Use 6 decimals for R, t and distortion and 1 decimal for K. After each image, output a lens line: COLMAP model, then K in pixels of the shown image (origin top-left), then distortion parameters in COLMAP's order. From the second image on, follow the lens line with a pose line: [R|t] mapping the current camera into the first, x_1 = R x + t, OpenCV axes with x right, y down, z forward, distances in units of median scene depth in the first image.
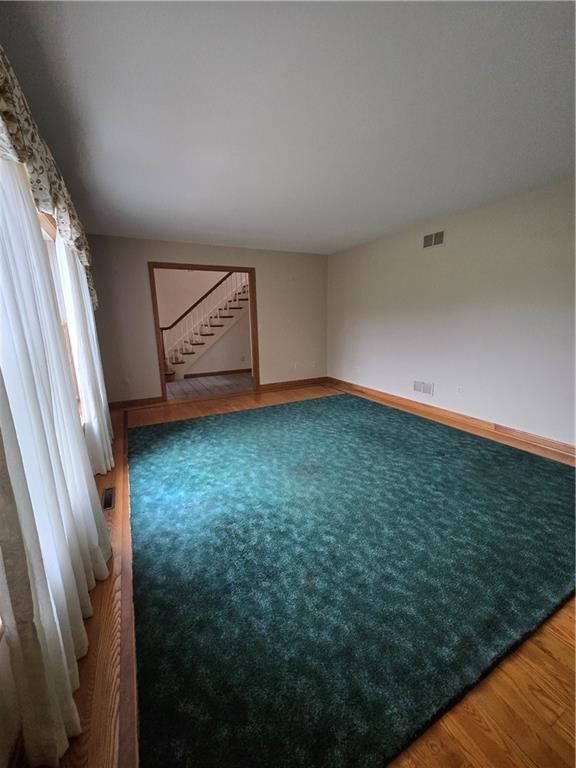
lens RADIAL K [[312.5, 0, 288.9], [0, 312.5, 383.5], [0, 0, 1]] dist [-0.004128, -0.000835]
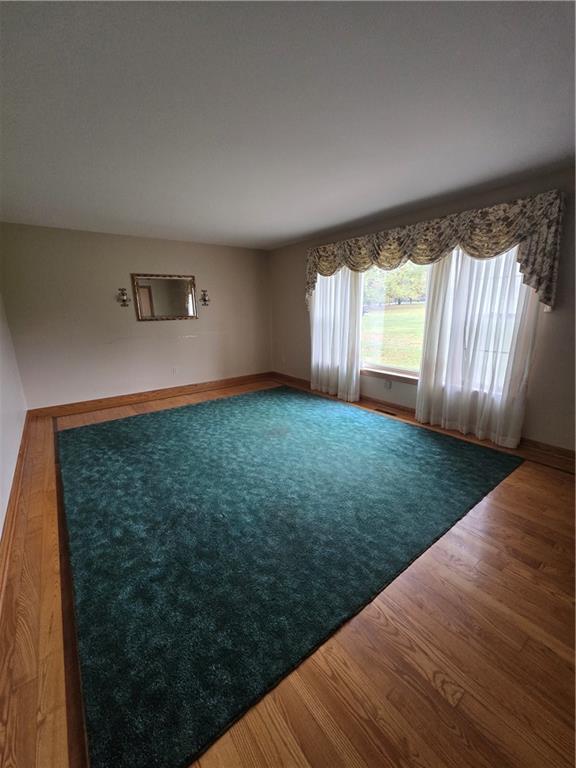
lens RADIAL K [[312.5, 0, 287.8], [0, 312.5, 384.2], [0, 0, 1]] dist [-0.004128, -0.000835]
pose [[-0.985128, 0.076664, -0.153773, 0.187307], [0.000689, 0.896700, 0.442639, -0.451619], [0.171822, 0.435950, -0.883416, 1.940789]]
